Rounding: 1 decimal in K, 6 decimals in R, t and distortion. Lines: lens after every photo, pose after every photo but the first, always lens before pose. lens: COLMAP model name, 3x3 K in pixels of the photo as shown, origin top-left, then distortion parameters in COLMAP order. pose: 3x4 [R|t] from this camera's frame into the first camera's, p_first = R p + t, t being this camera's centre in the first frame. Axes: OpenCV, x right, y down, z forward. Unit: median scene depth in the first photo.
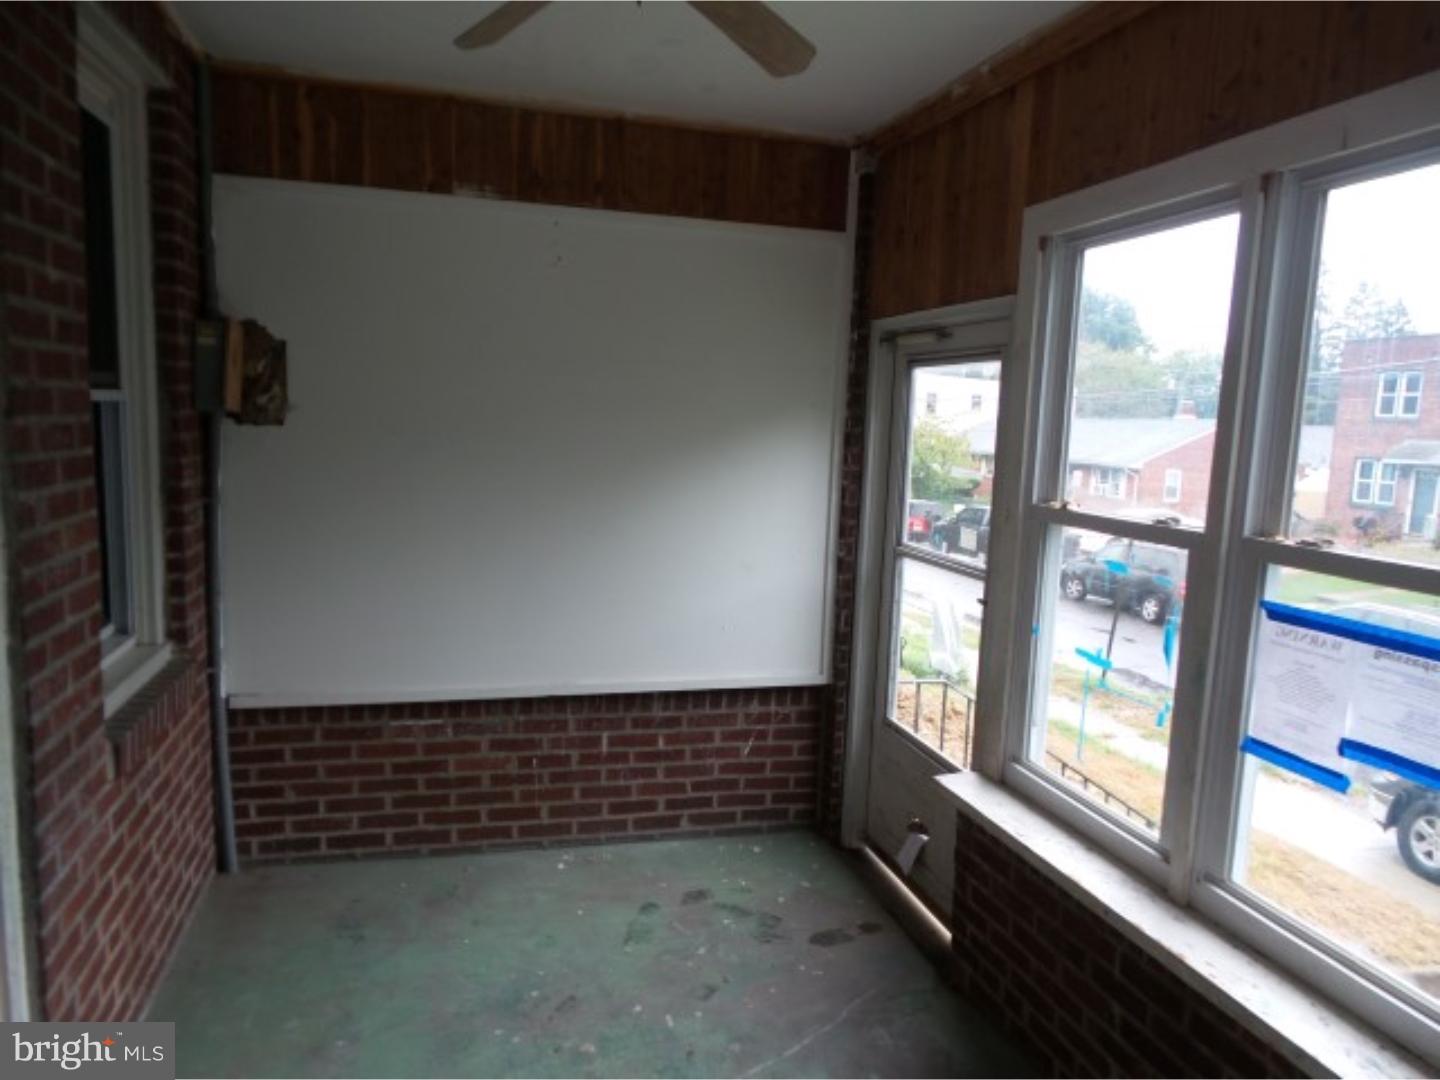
lens RADIAL K [[979.5, 0, 718.2], [0, 979.5, 543.8], [0, 0, 1]] dist [-0.002665, -0.000159]
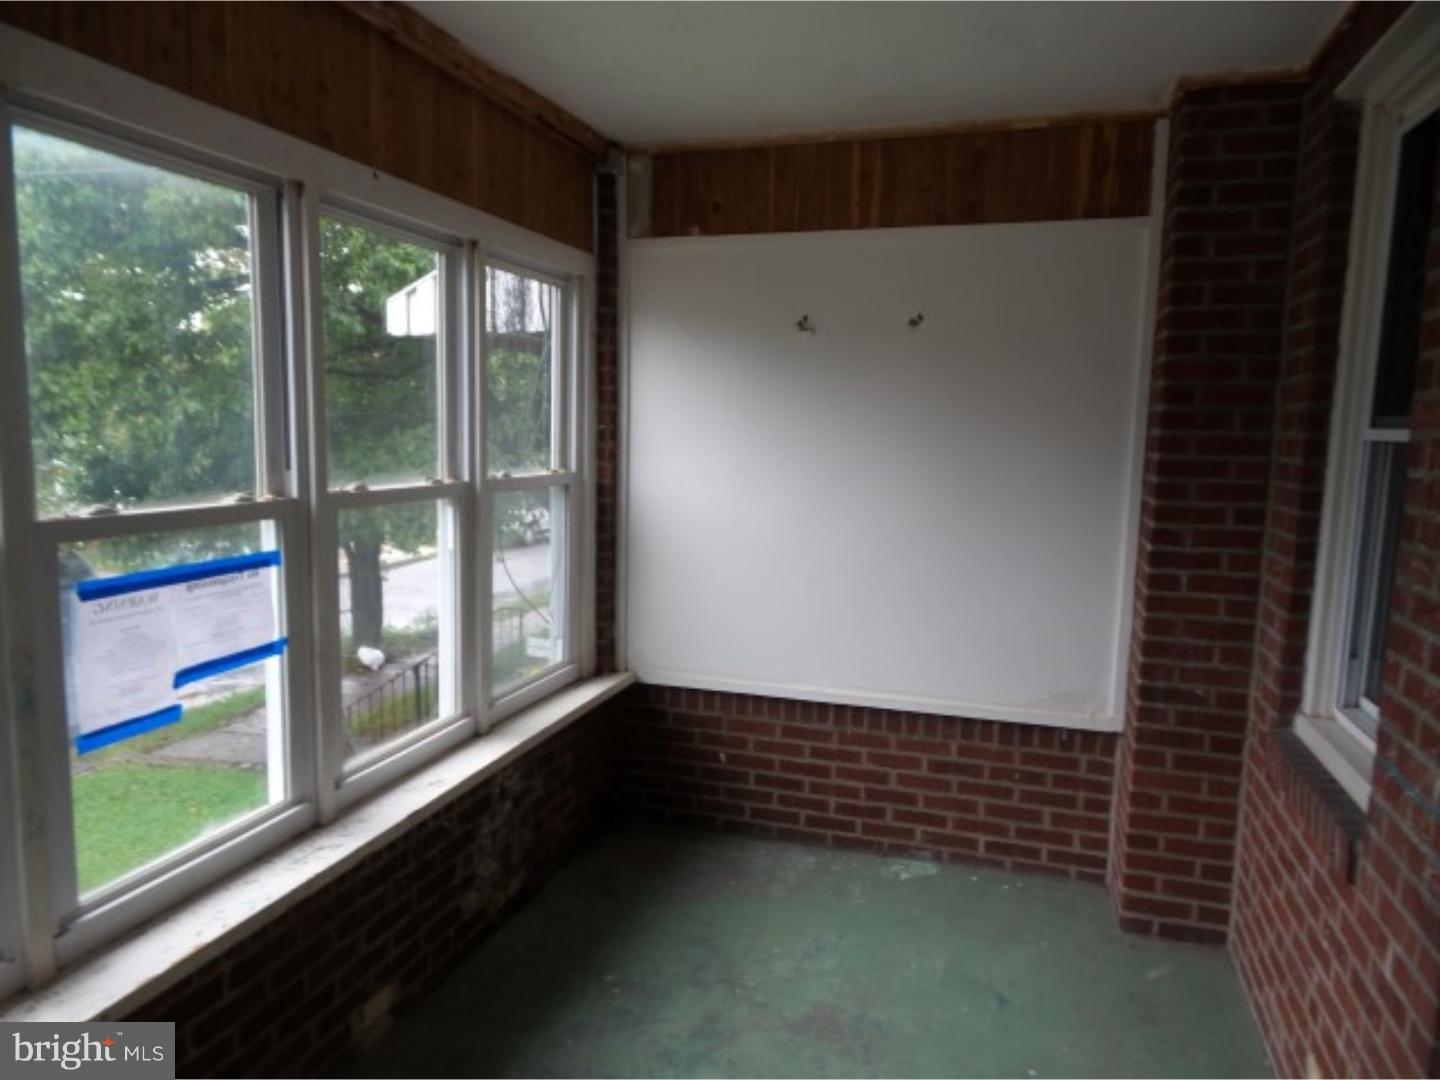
lens RADIAL K [[979.5, 0, 720.4], [0, 979.5, 540.4], [0, 0, 1]] dist [-0.002665, -0.000159]
pose [[-0.833070, -0.138464, 0.535557, -0.457067], [0.001465, 0.967610, 0.252447, -0.227955], [-0.553165, 0.211091, -0.805884, 1.514441]]
